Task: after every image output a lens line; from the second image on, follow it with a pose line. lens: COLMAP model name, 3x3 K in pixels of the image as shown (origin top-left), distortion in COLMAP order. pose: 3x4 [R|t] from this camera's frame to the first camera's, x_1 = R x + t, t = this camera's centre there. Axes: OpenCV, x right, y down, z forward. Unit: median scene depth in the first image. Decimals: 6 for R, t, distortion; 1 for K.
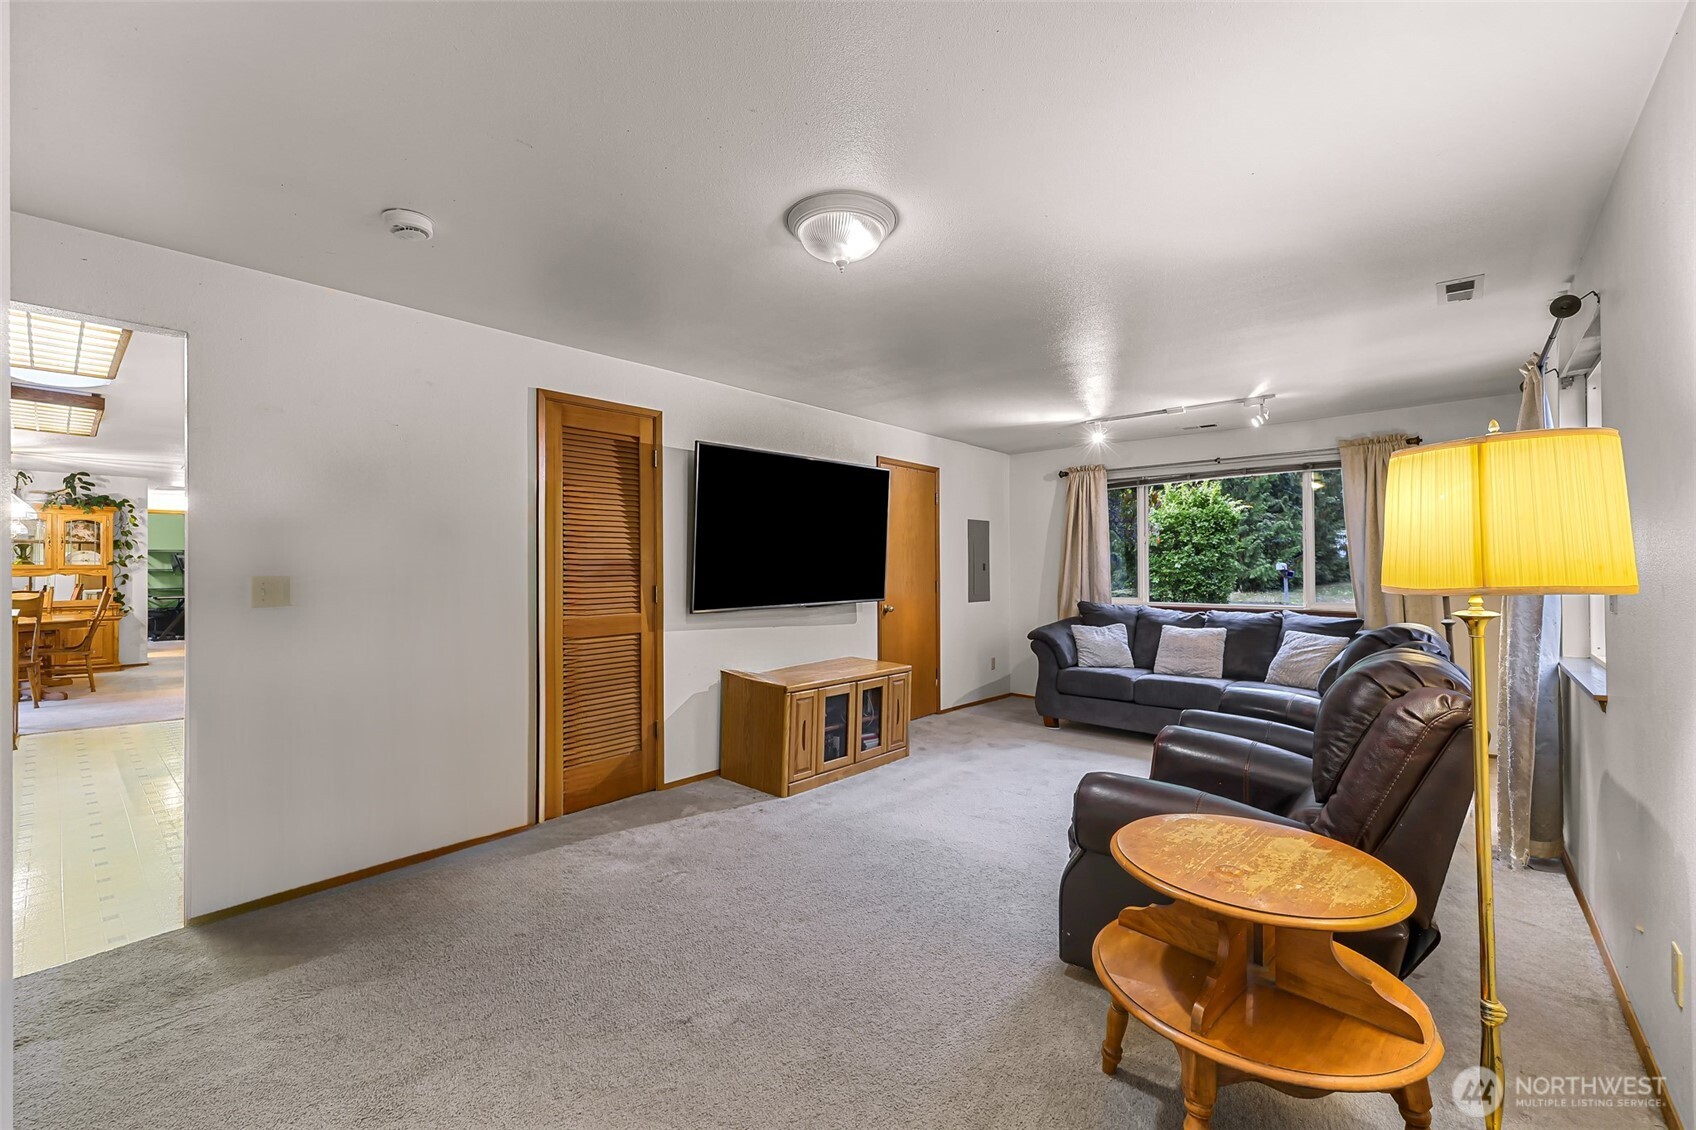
lens RADIAL K [[696.8, 0, 845.5], [0, 696.8, 563.2], [0, 0, 1]] dist [0.001898, 0.000000]
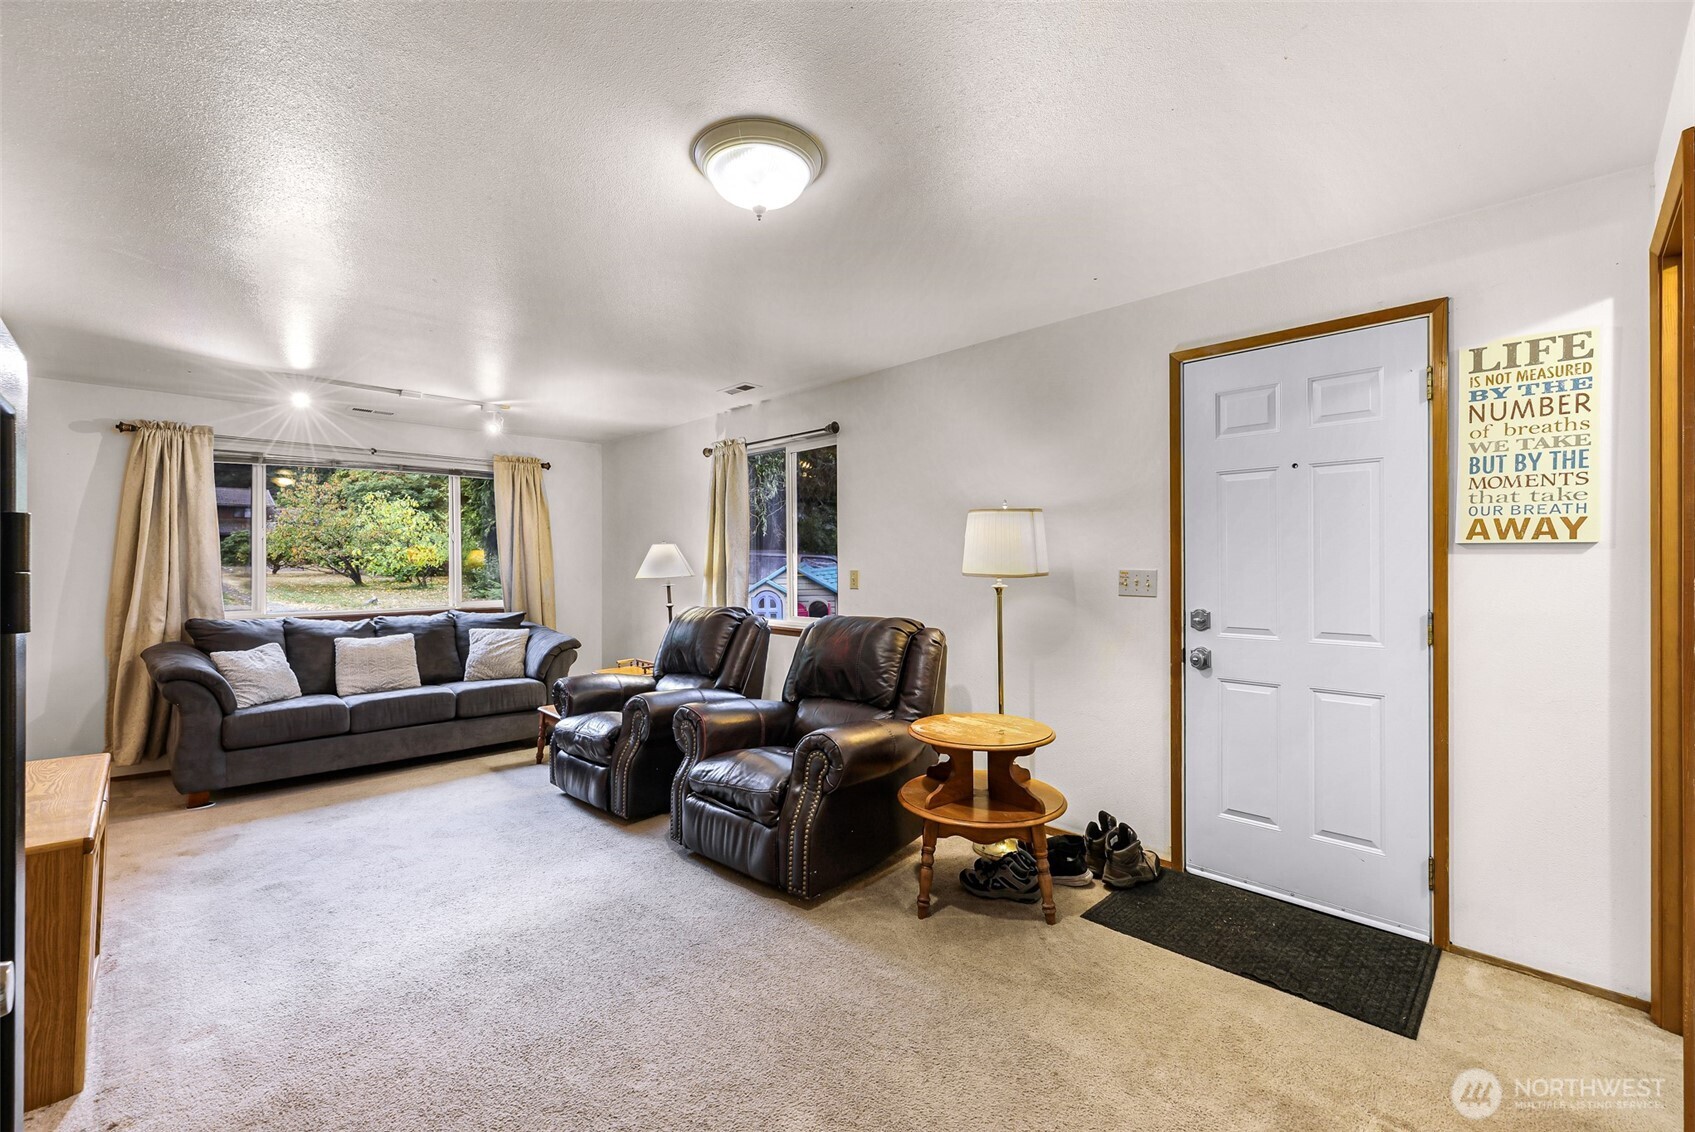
lens RADIAL K [[696.4, 0, 845.0], [0, 696.4, 564.2], [0, 0, 1]] dist [0.001898, 0.000000]
pose [[0.083606, 0.004142, 0.996490, -0.356280], [0.000071, 0.999991, -0.004163, 0.003891], [-0.996499, 0.000419, 0.083605, 0.349610]]
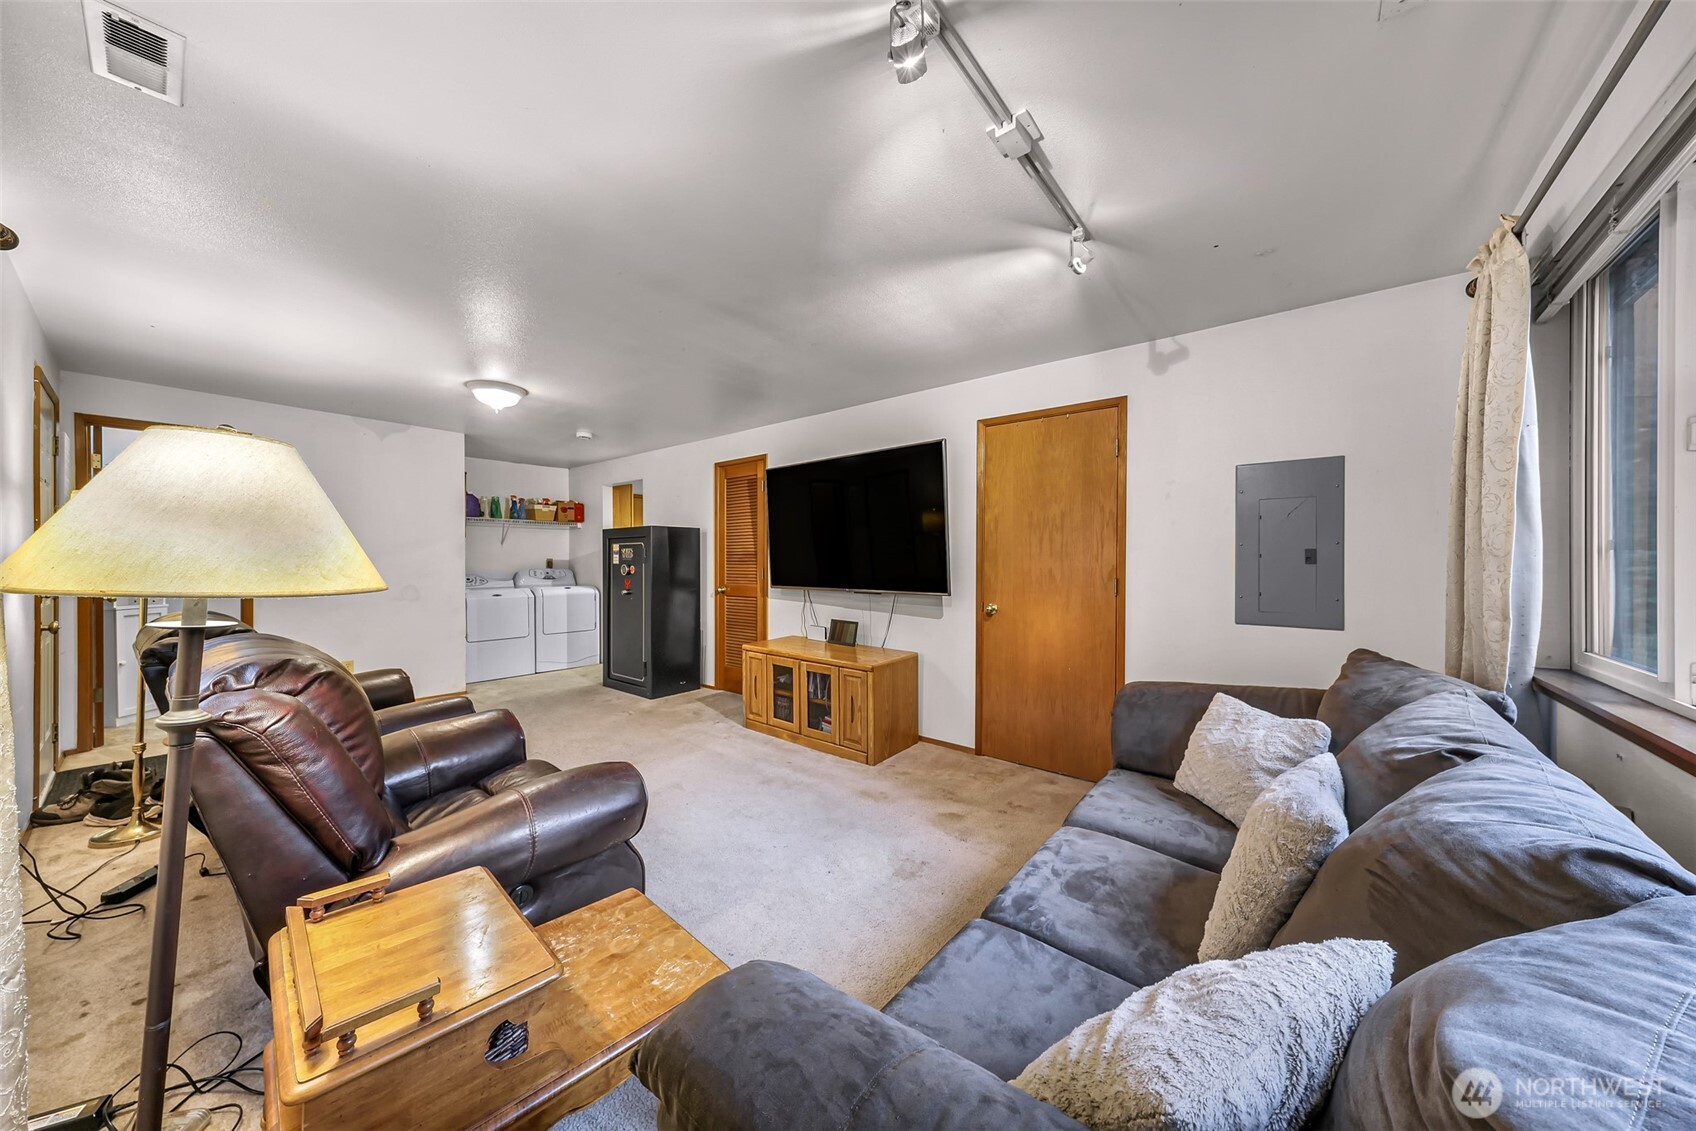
lens RADIAL K [[577.8, 0, 839.8], [0, 577.8, 563.3], [0, 0, 1]] dist [0.004221, 0.000019]
pose [[0.004517, 0.008199, -0.999956, 0.772369], [-0.000230, 0.999966, 0.008198, 0.009084], [0.999990, 0.000193, 0.004519, 0.888596]]
